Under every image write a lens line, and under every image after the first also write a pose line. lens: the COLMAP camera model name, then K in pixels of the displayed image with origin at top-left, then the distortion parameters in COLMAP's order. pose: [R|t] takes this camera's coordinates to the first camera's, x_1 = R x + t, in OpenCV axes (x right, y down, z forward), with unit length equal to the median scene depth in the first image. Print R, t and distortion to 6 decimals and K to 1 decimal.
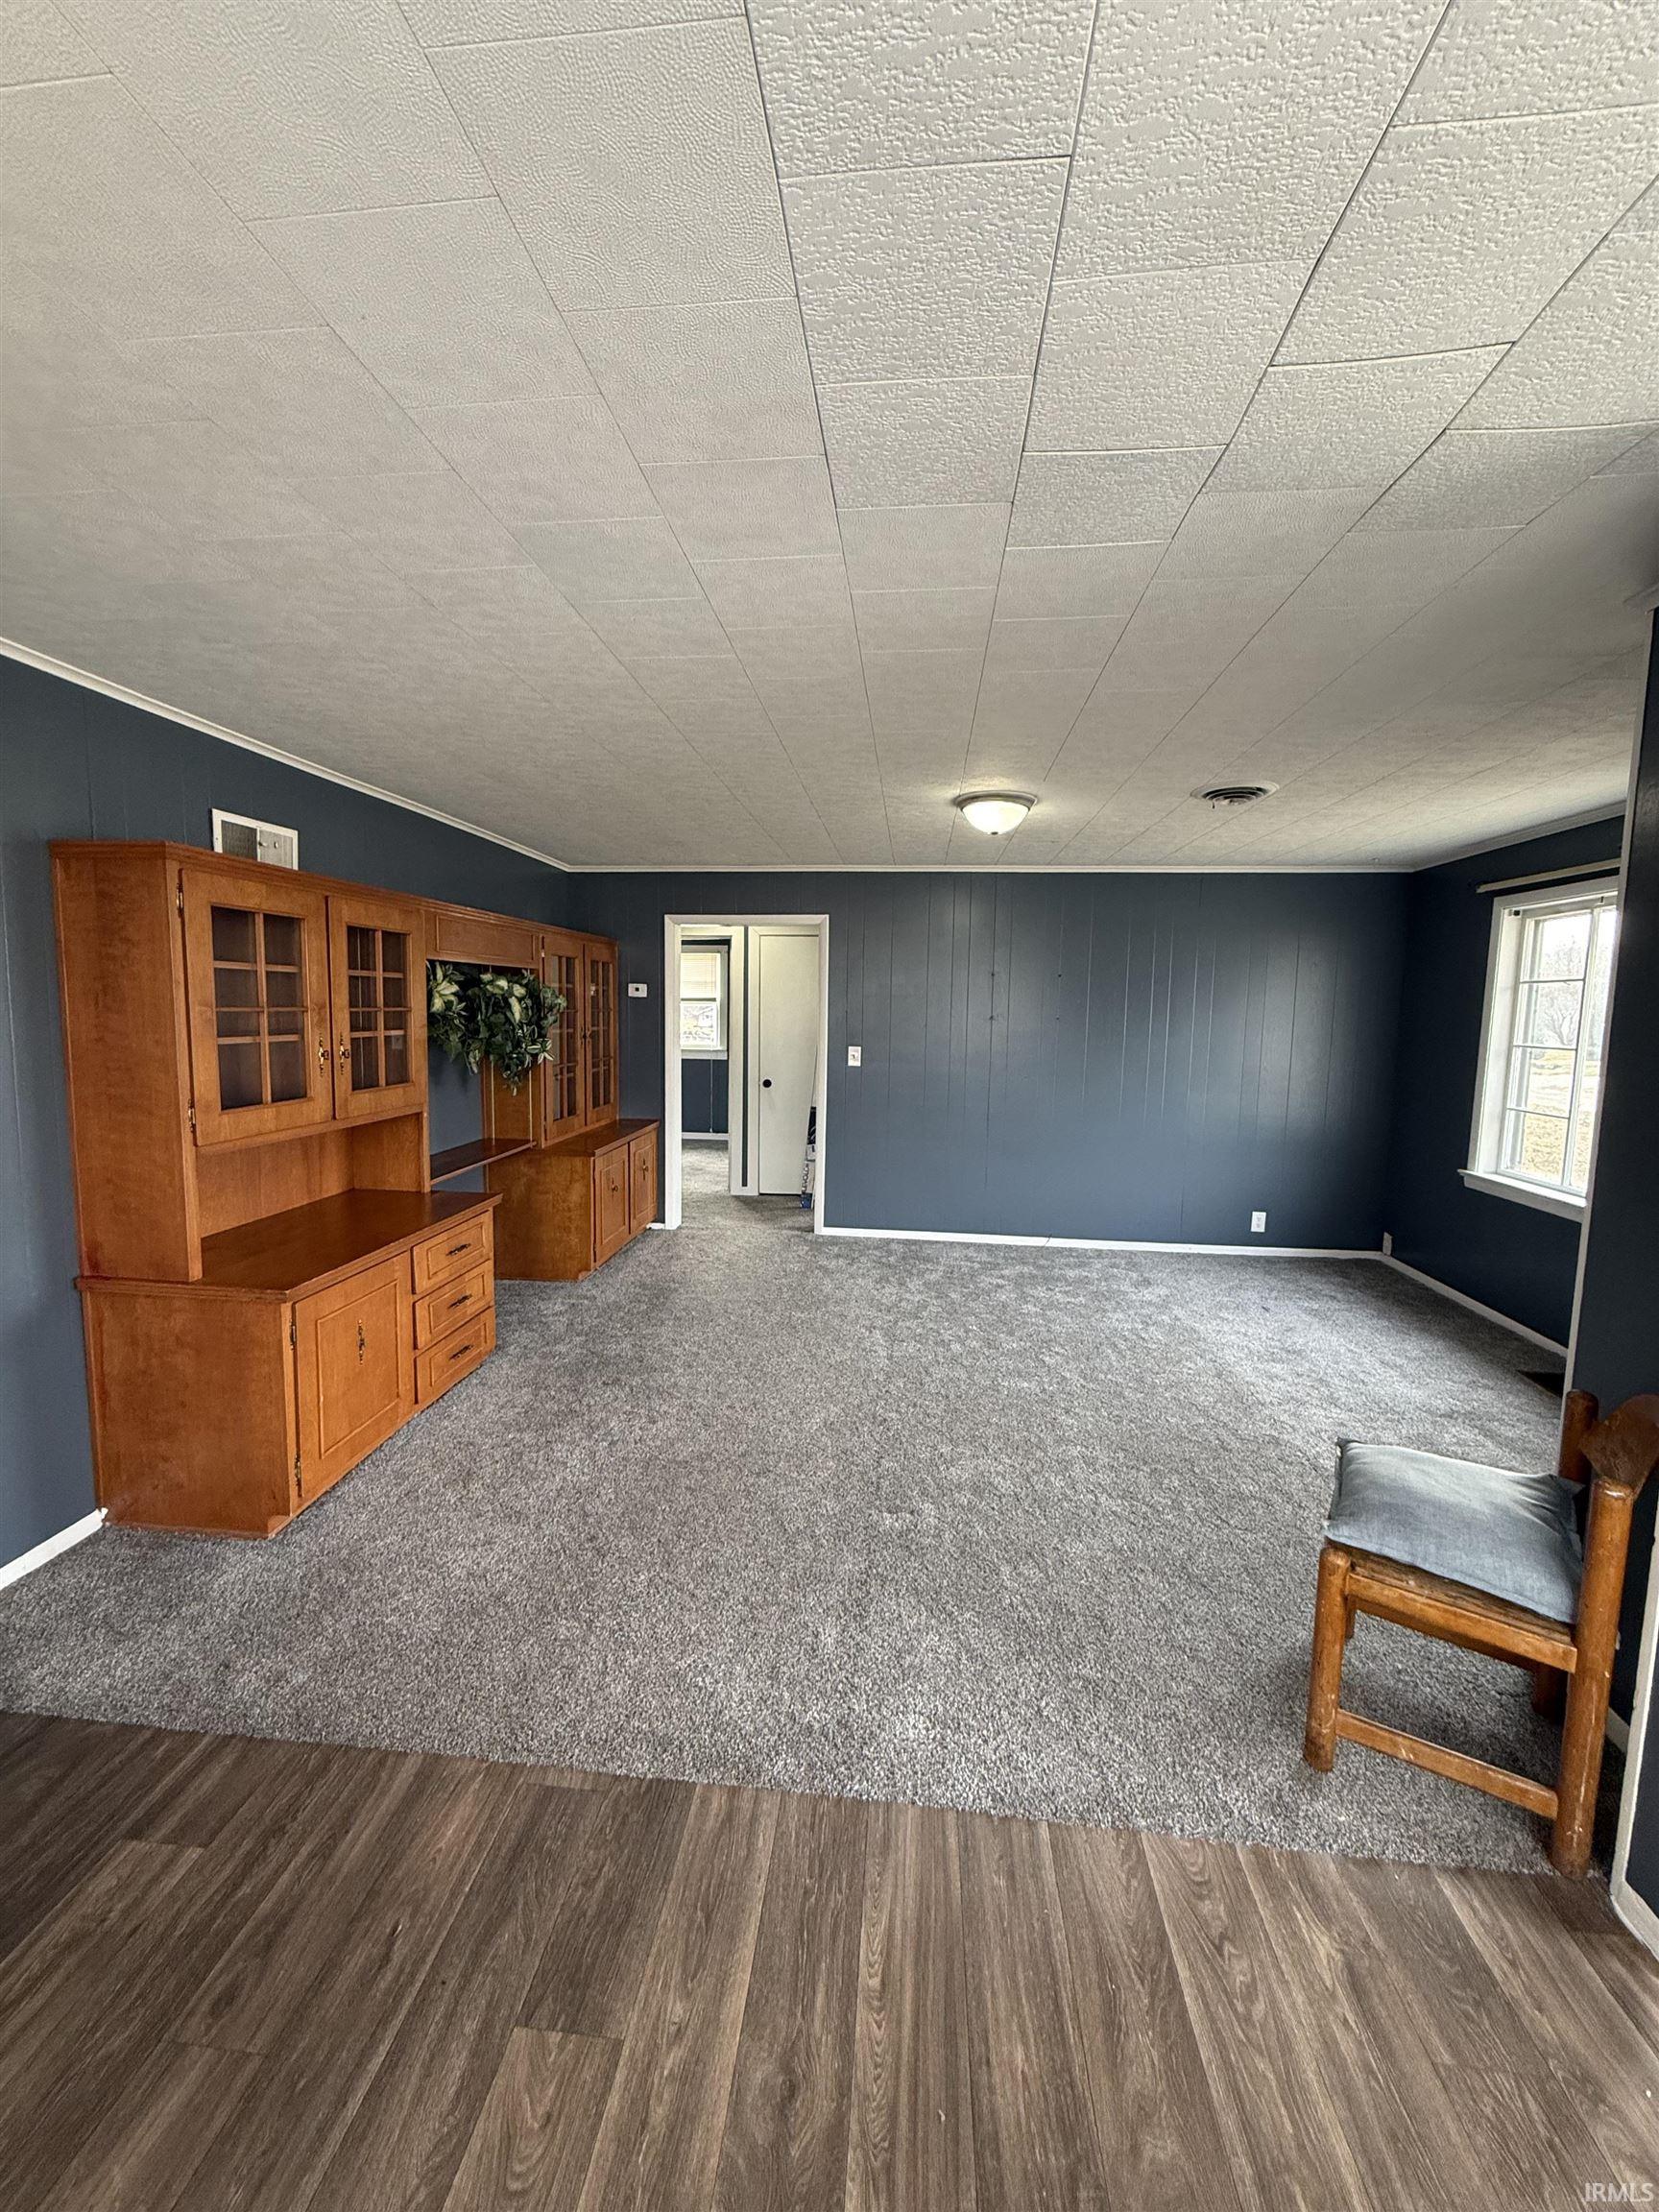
lens RADIAL K [[875.7, 0, 825.9], [0, 875.7, 1102.3], [0, 0, 1]] dist [-0.000063, -0.000624]
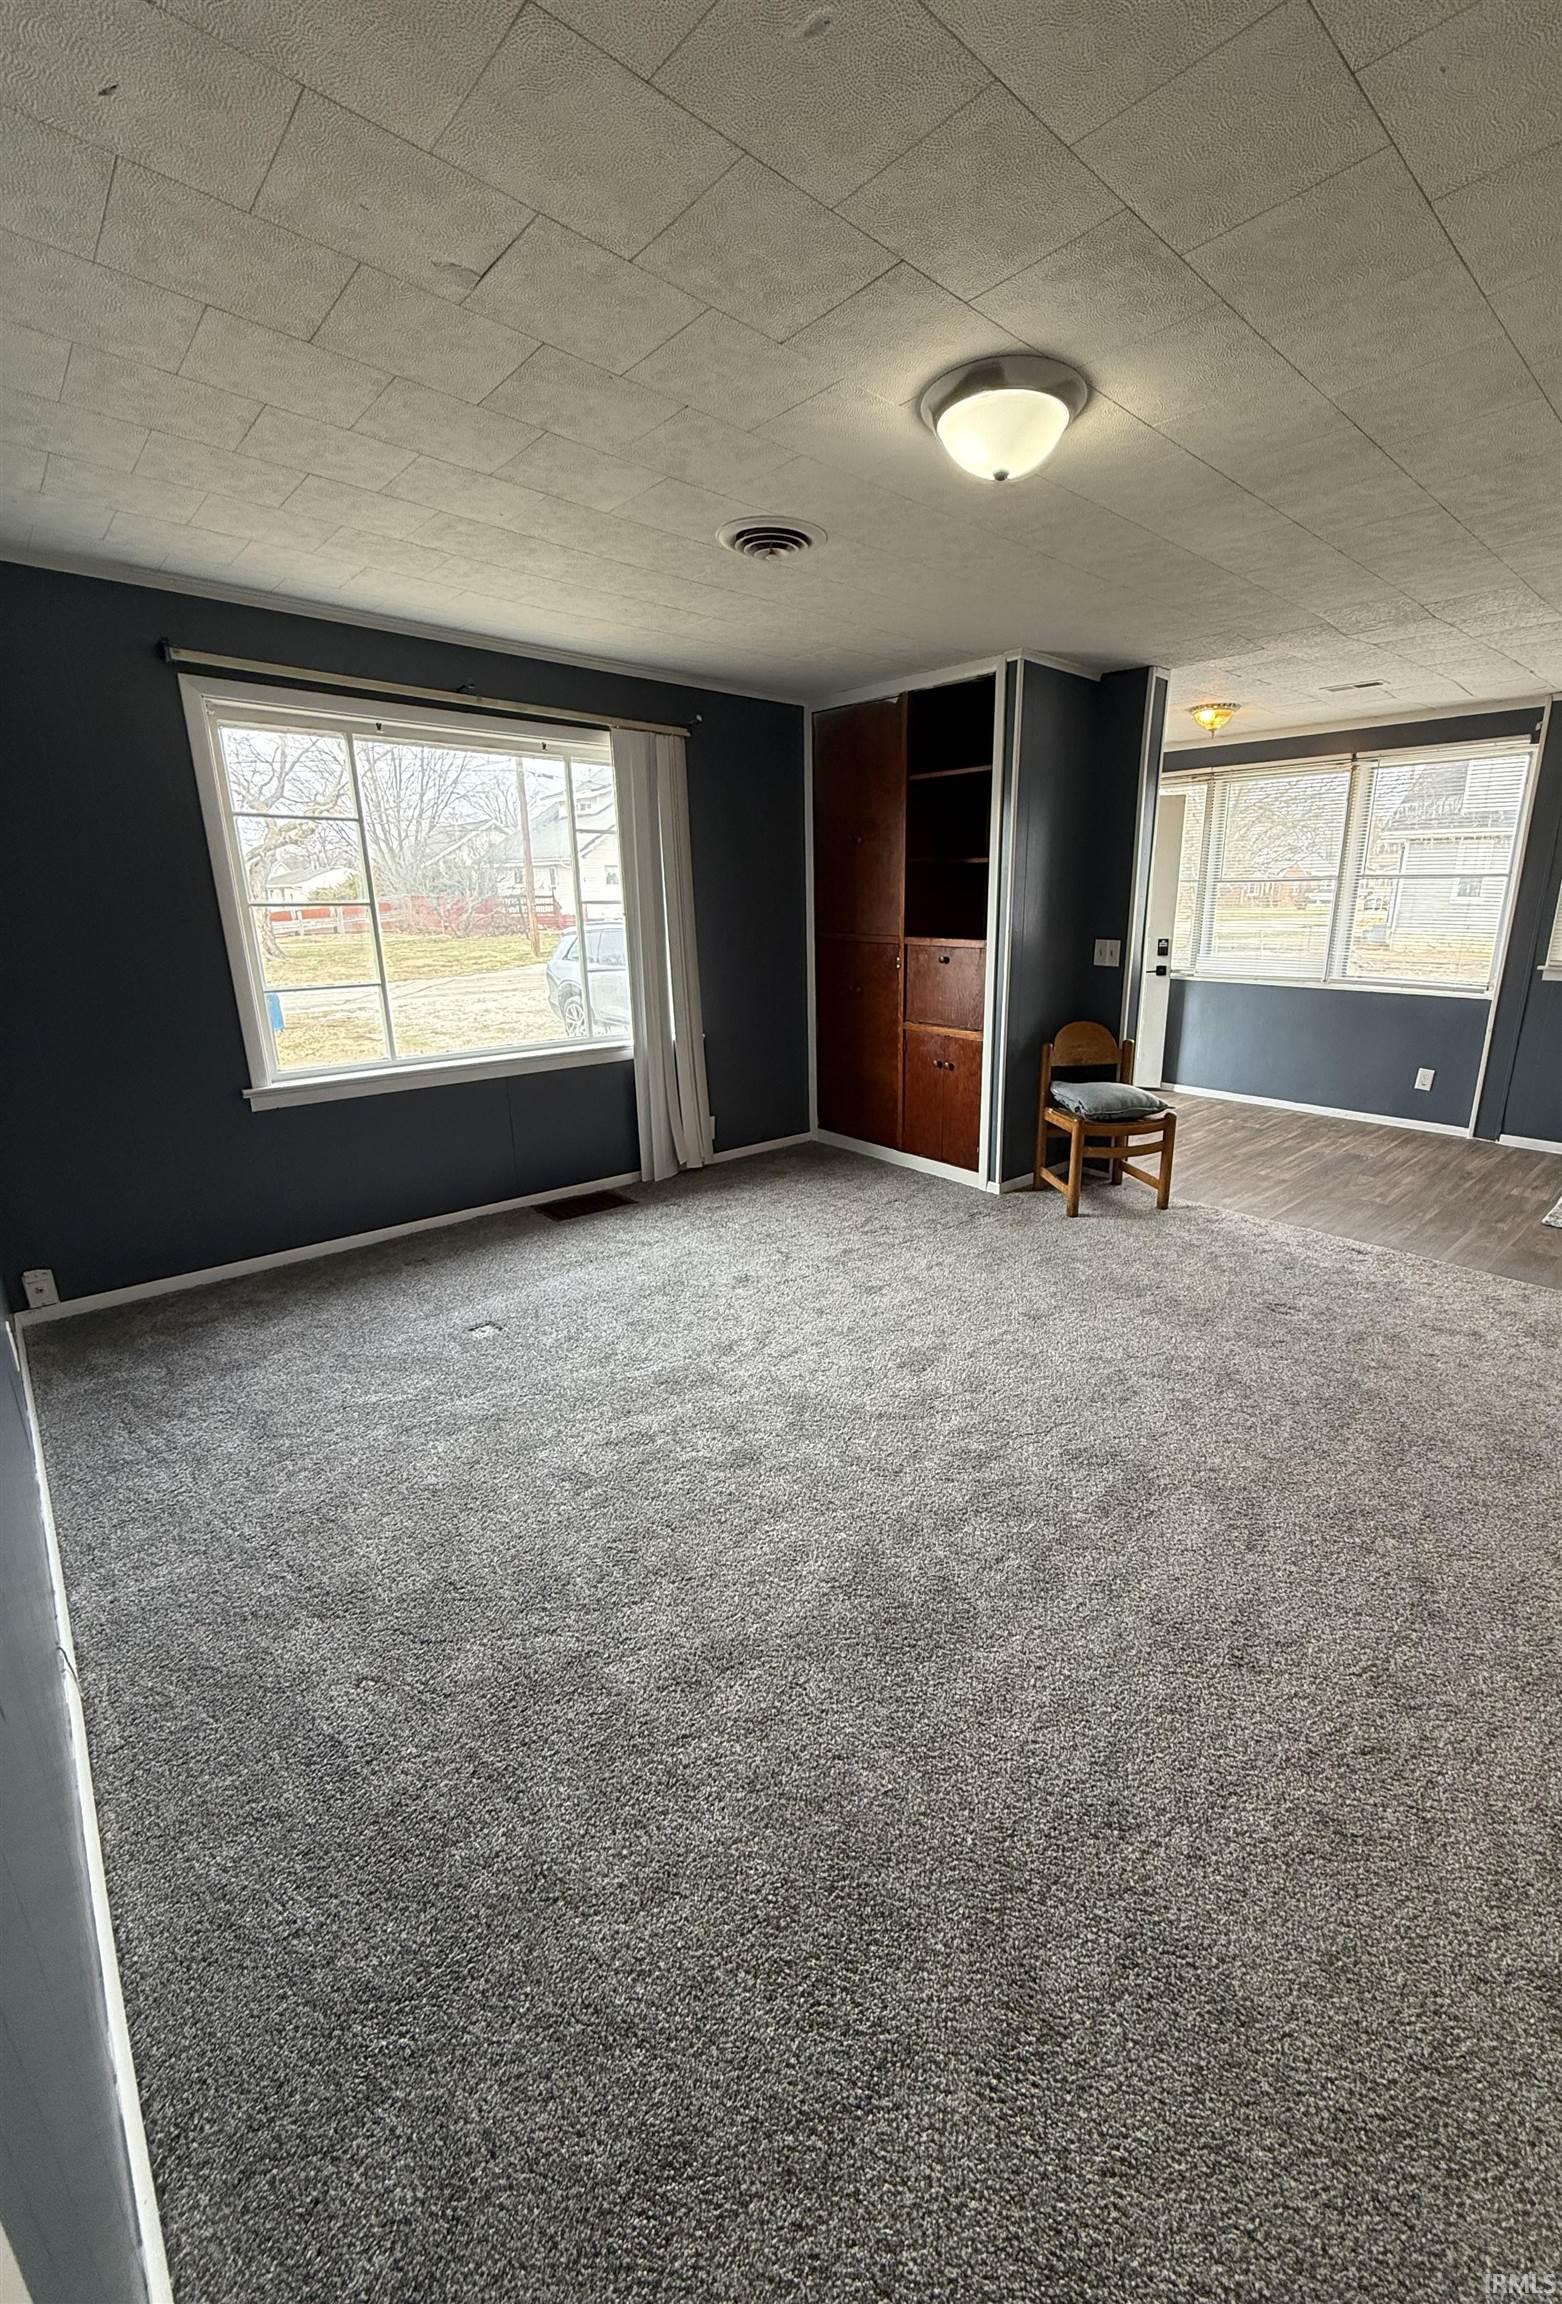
lens RADIAL K [[914.3, 0, 862.2], [0, 914.3, 1147.2], [0, 0, 1]] dist [-0.001364, -0.000454]
pose [[-0.766185, -0.185359, 0.615307, -0.162319], [0.056912, 0.934163, 0.352280, -0.165322], [-0.640095, 0.304930, -0.705192, 1.828627]]
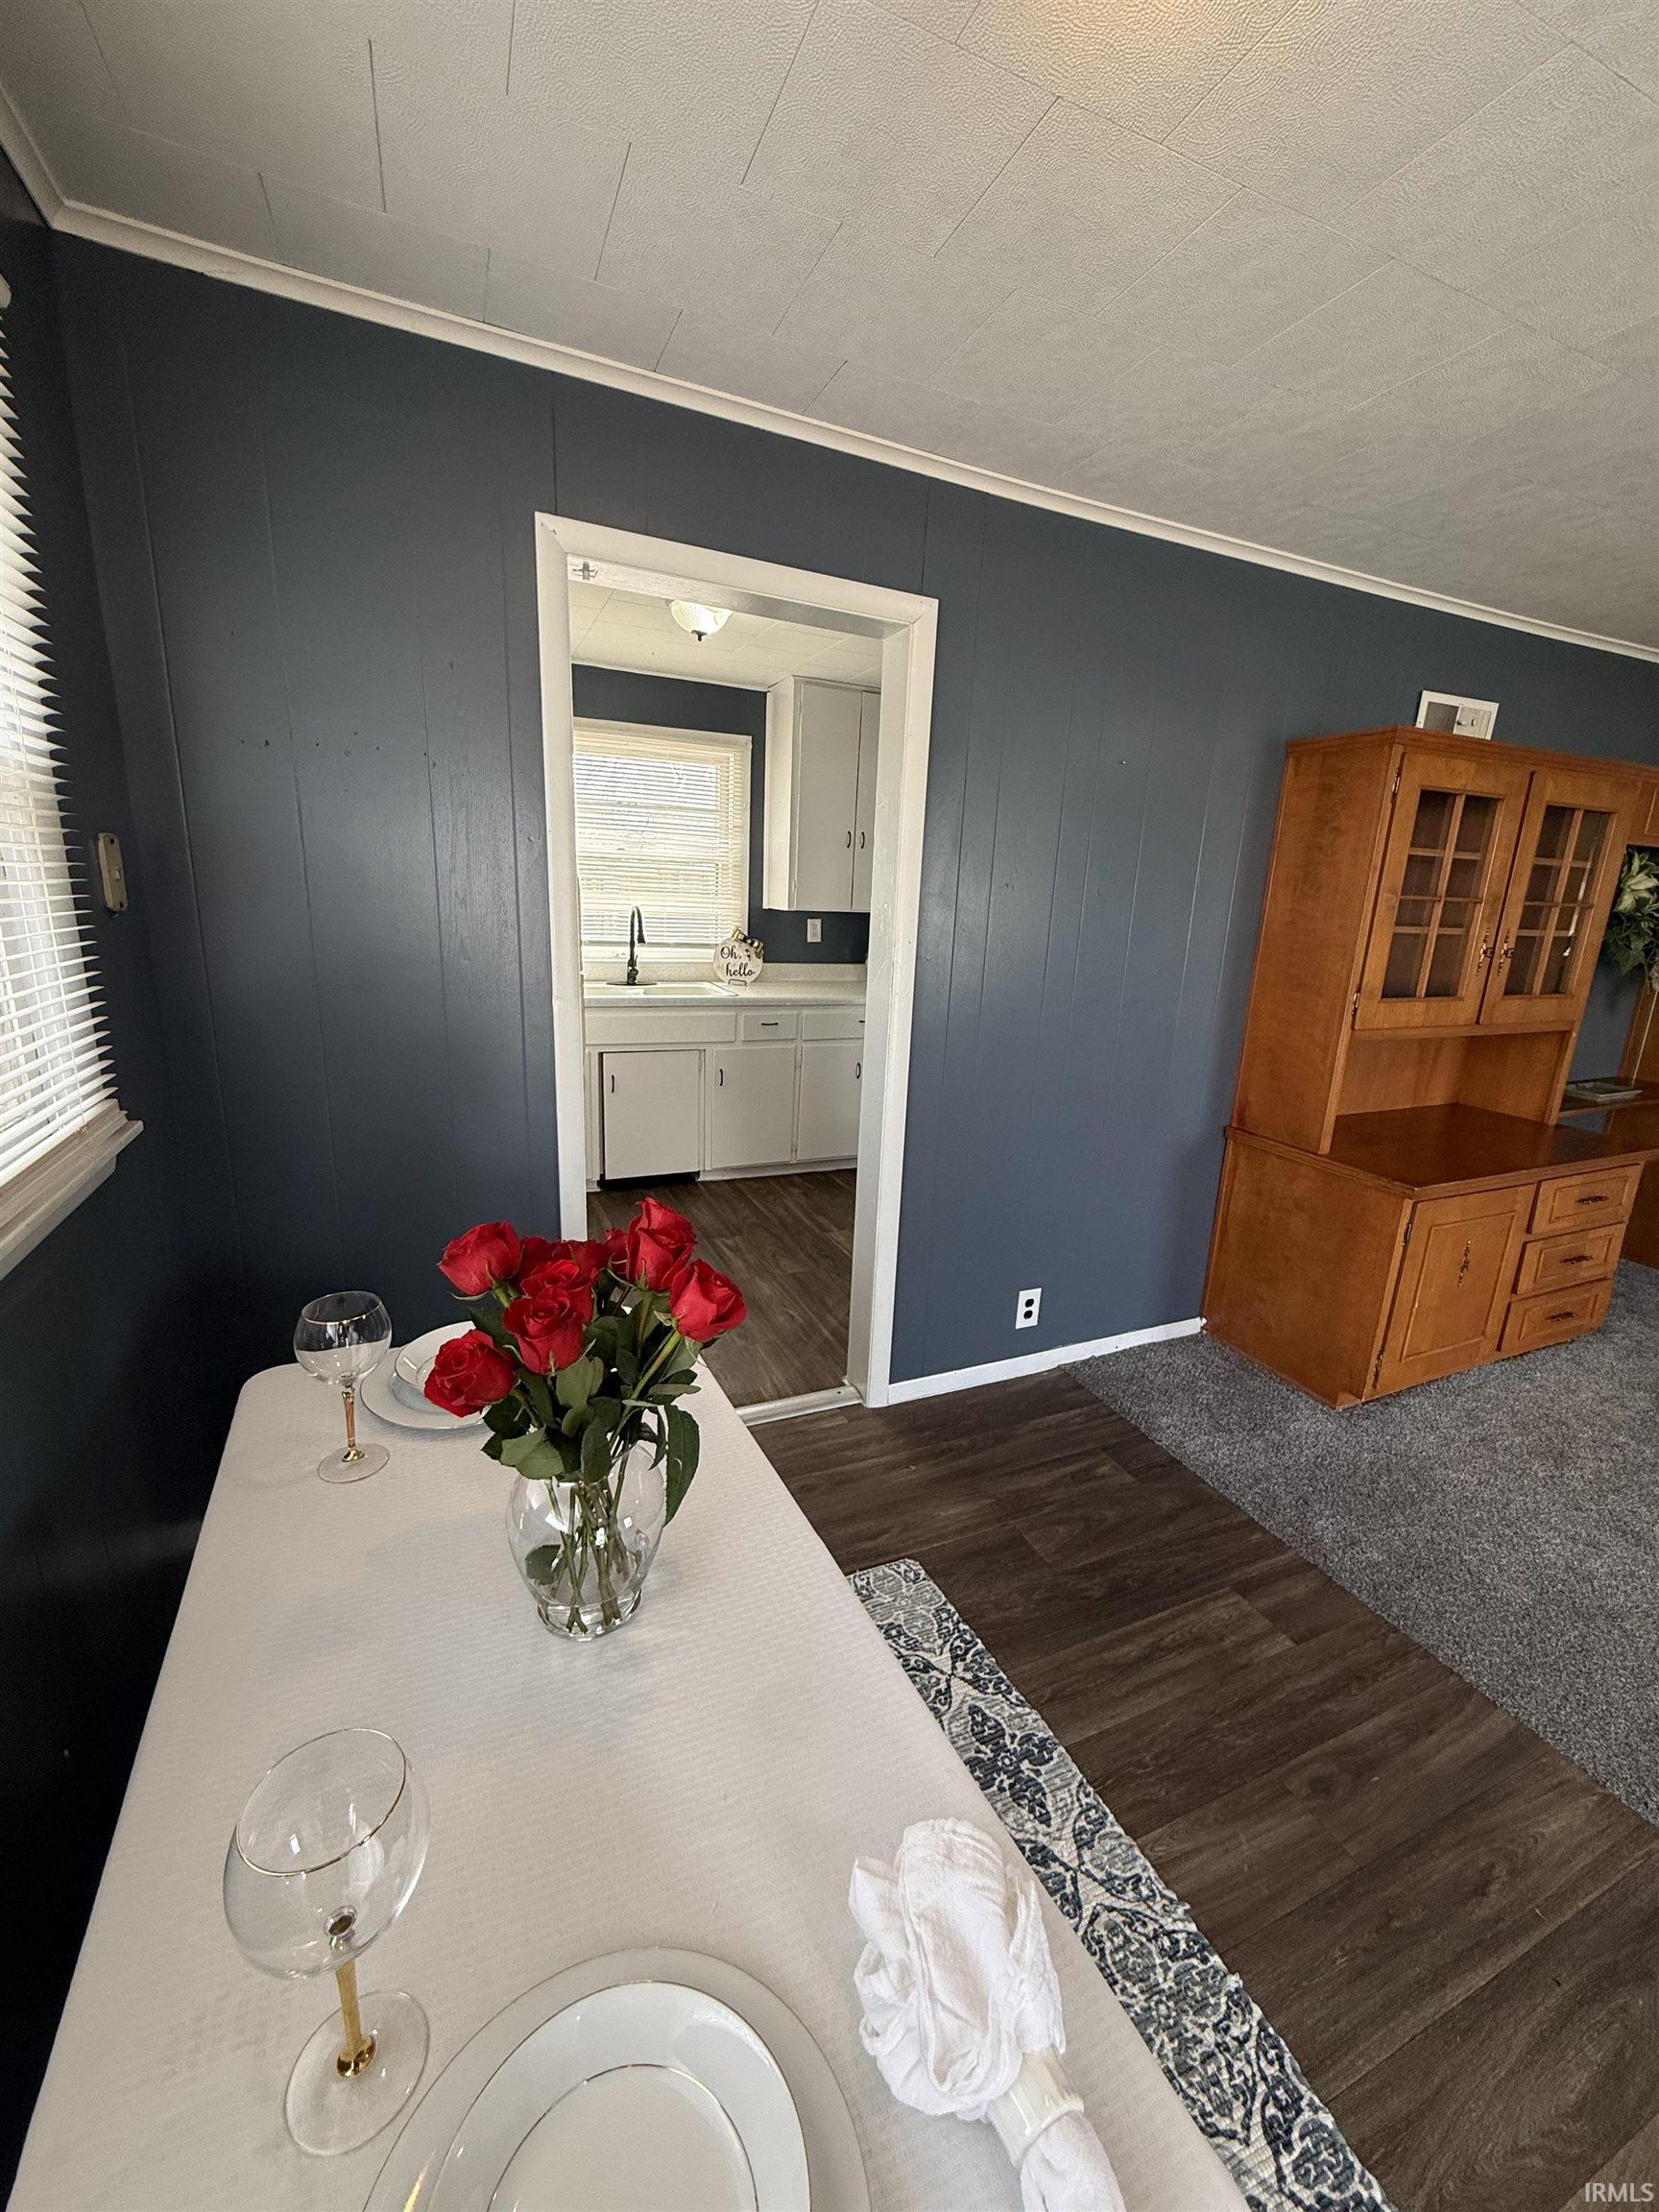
lens RADIAL K [[875.7, 0, 827.8], [0, 875.7, 1102.9], [0, 0, 1]] dist [-0.000063, -0.000624]
pose [[0.496756, 0.204716, -0.843401, -0.104480], [-0.121534, 0.978616, 0.165954, 0.030248], [0.859339, 0.020063, 0.511013, -0.054359]]
